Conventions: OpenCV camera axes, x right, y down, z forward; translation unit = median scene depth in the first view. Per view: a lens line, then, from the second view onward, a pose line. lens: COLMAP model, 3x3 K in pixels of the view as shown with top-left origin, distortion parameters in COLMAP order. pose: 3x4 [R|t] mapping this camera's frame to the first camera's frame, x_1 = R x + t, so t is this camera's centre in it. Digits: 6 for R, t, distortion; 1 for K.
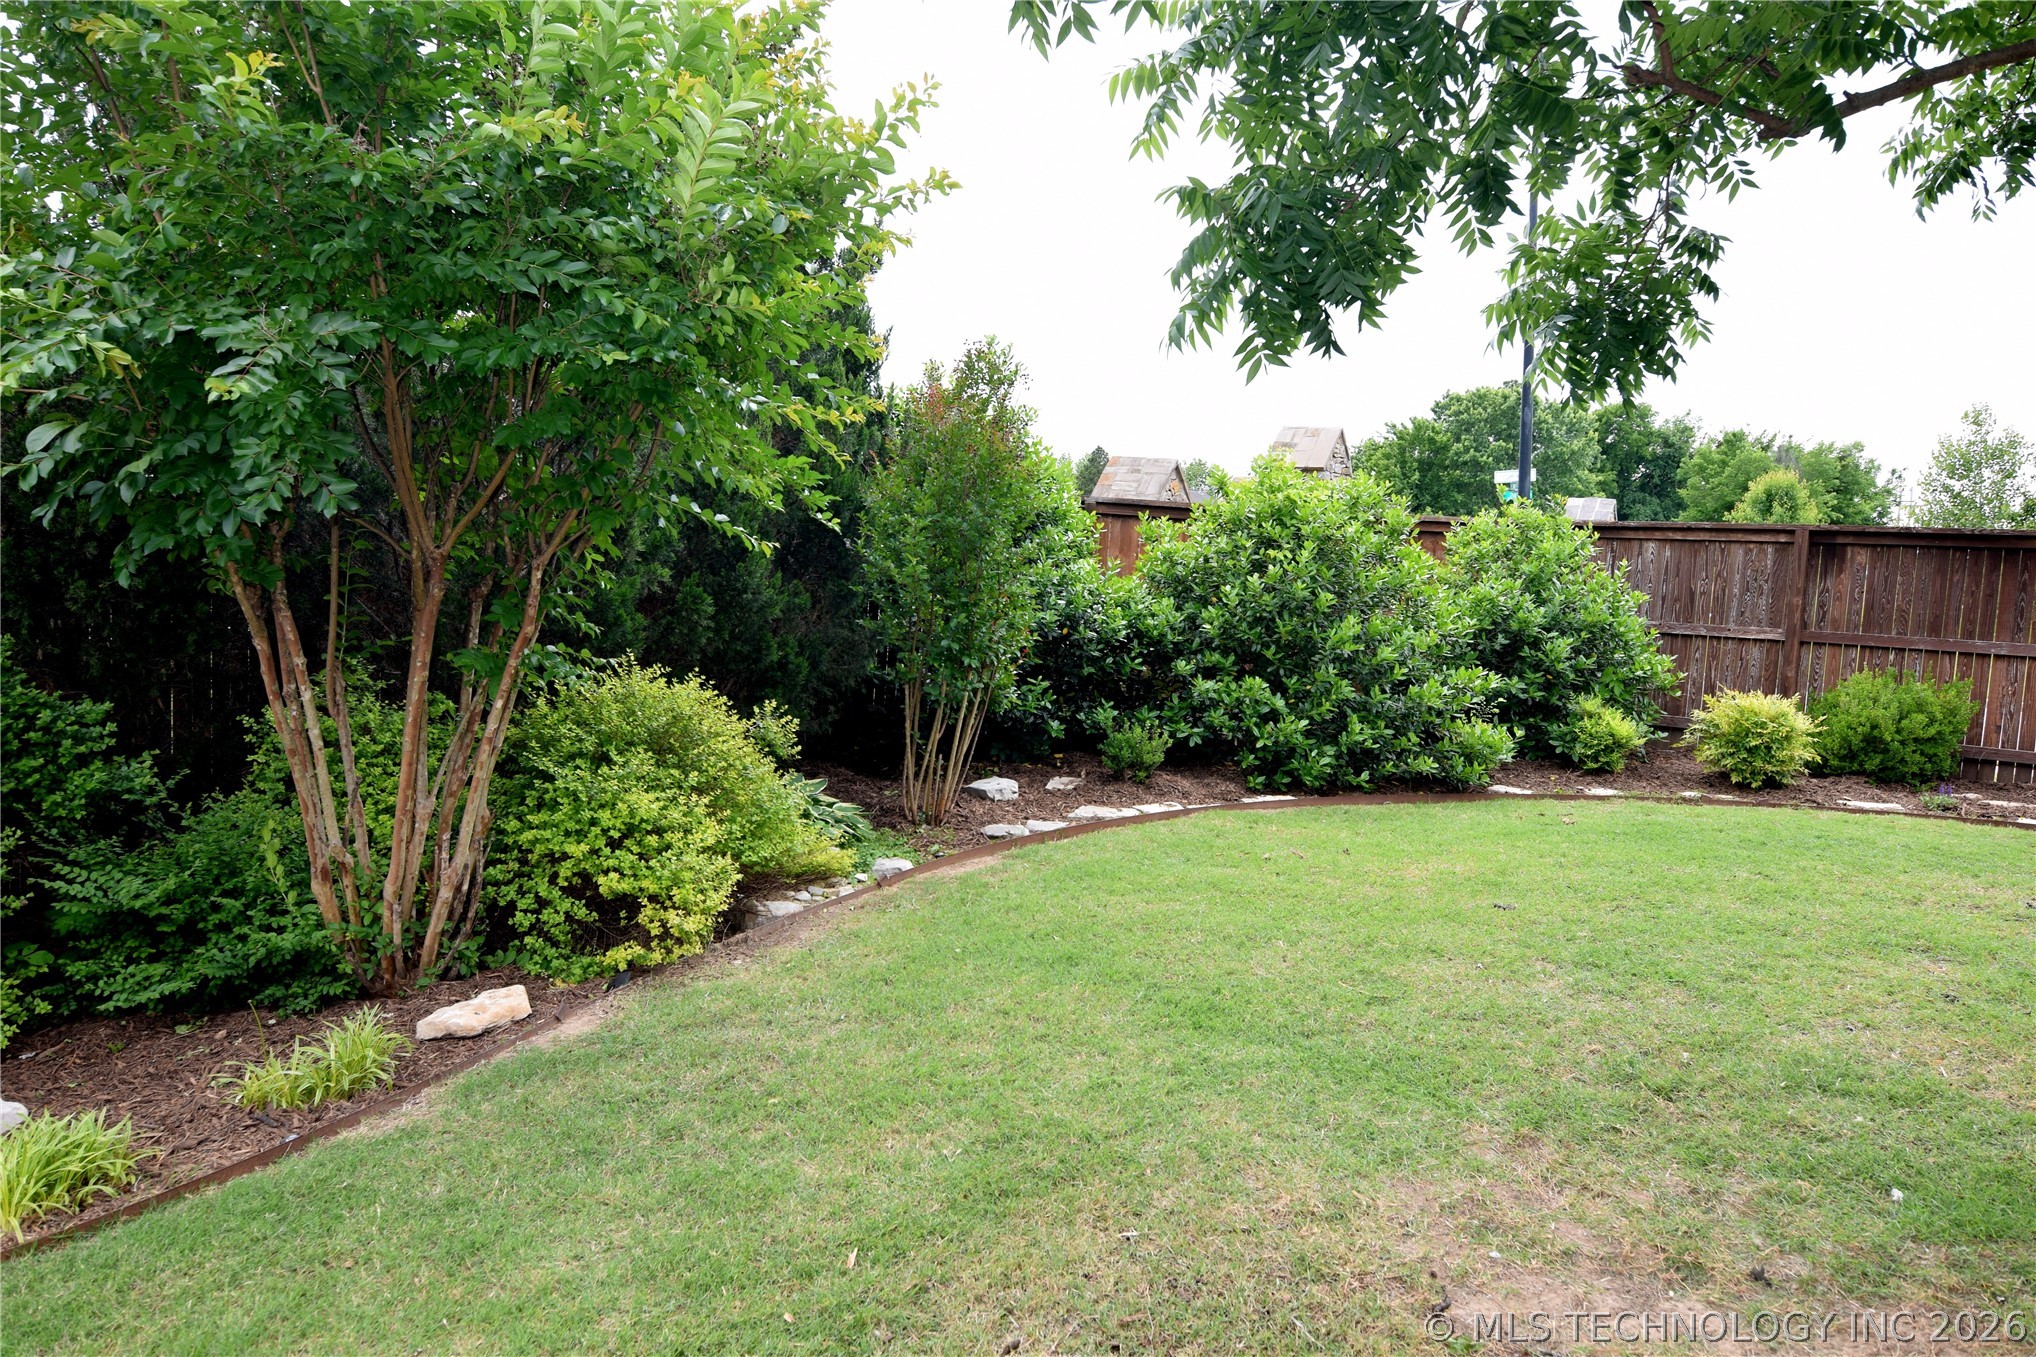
lens RADIAL K [[1313.2, 0, 1008.3], [0, 1313.2, 671.8], [0, 0, 1]] dist [0.000714, -0.003875]
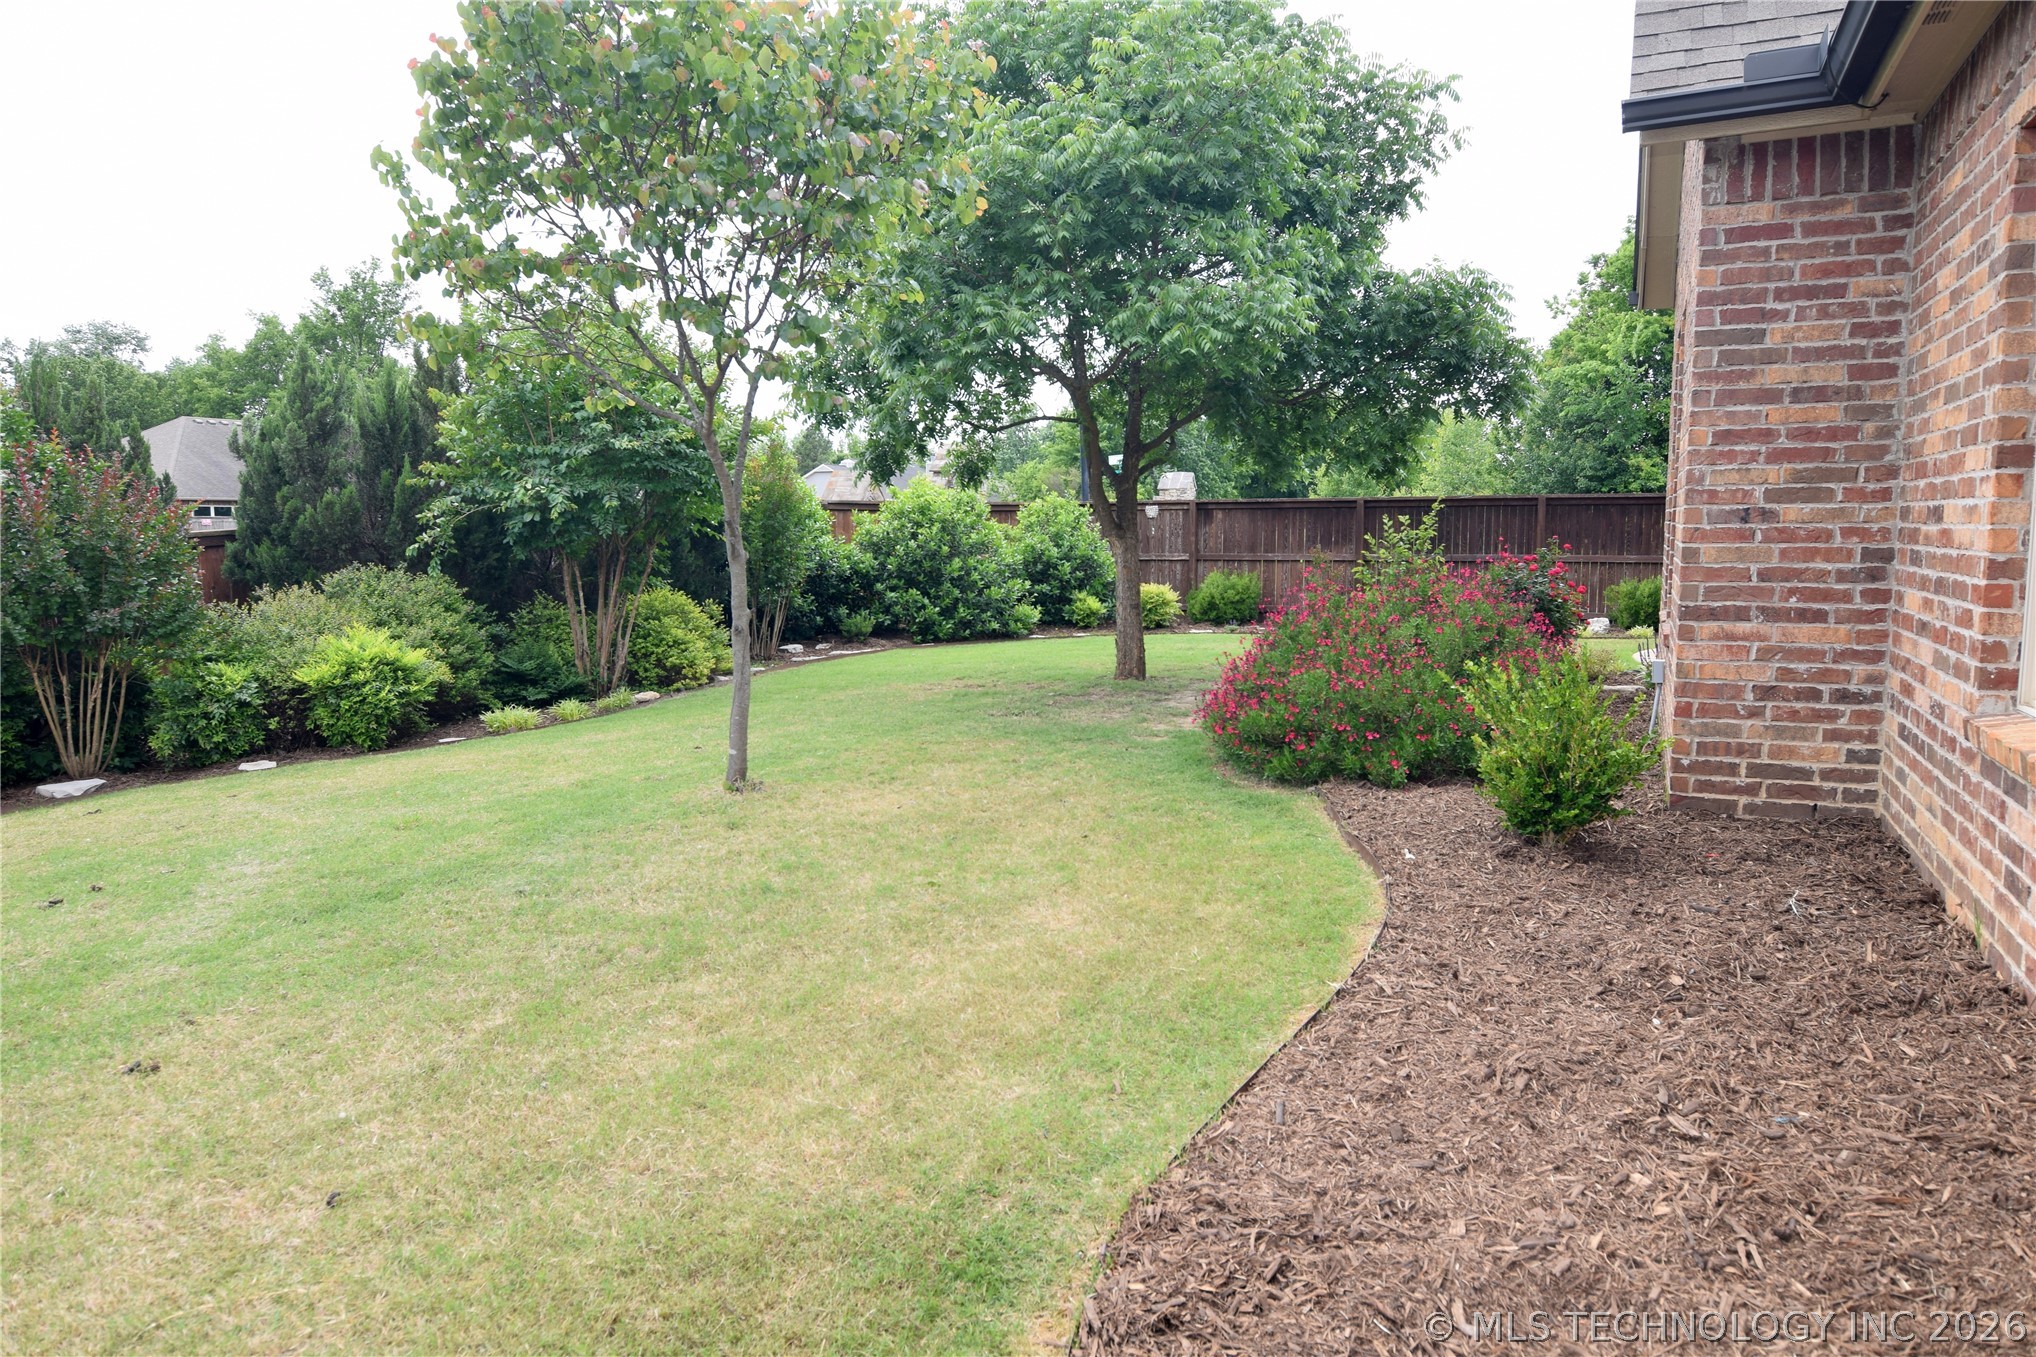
lens RADIAL K [[1313.2, 0, 1021.4], [0, 1313.2, 682.7], [0, 0, 1]] dist [0.000714, -0.003875]
pose [[0.974924, -0.073789, 0.209950, -0.089503], [0.067482, 0.997032, 0.037054, 0.083265], [-0.212061, -0.021956, 0.977010, -1.031287]]
